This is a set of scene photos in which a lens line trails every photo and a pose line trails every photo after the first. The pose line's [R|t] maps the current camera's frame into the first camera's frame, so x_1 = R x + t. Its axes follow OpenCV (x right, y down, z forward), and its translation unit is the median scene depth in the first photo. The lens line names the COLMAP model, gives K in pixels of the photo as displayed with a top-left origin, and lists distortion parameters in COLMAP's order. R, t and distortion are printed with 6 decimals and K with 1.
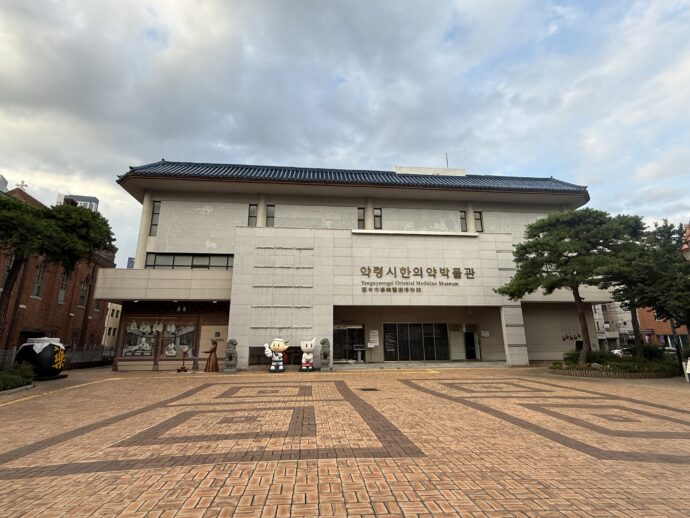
lens RADIAL K [[337.4, 0, 347.6], [0, 337.4, 259.8], [0, 0, 1]] dist [0.001923, 0.000175]
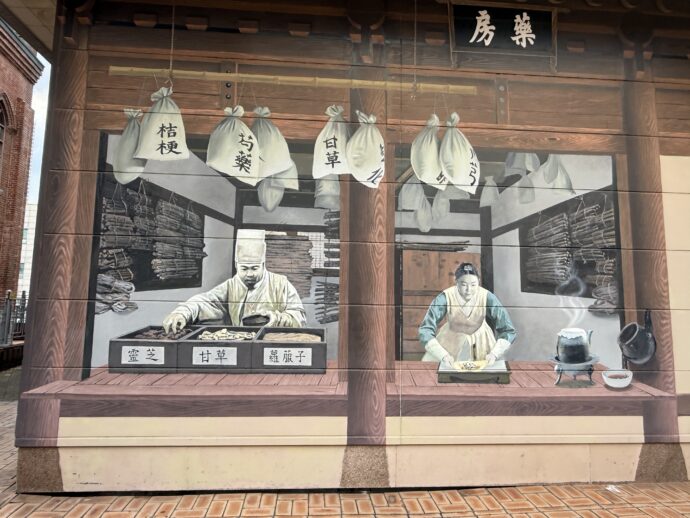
lens RADIAL K [[449.0, 0, 345.0], [0, 449.0, 263.2], [0, 0, 1]] dist [-0.001850, 0.000472]
pose [[0.999559, 0.016149, -0.024918, -0.563714], [-0.012804, 0.991566, 0.128966, 0.221608], [0.026791, -0.128591, 0.991336, 0.834965]]
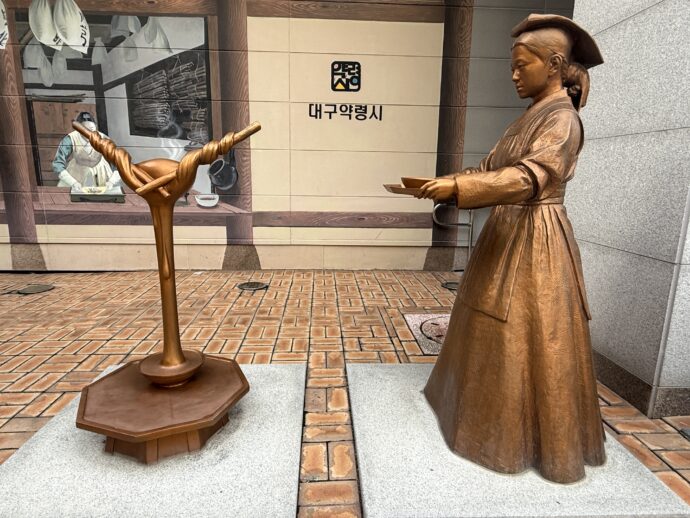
lens RADIAL K [[426.3, 0, 341.8], [0, 426.3, 260.2], [0, 0, 1]] dist [-0.003428, 0.002688]
pose [[0.998500, 0.030610, -0.045389, -0.383686], [-0.007694, 0.899310, 0.437243, 0.215665], [0.054203, -0.436238, 0.898197, 0.790334]]
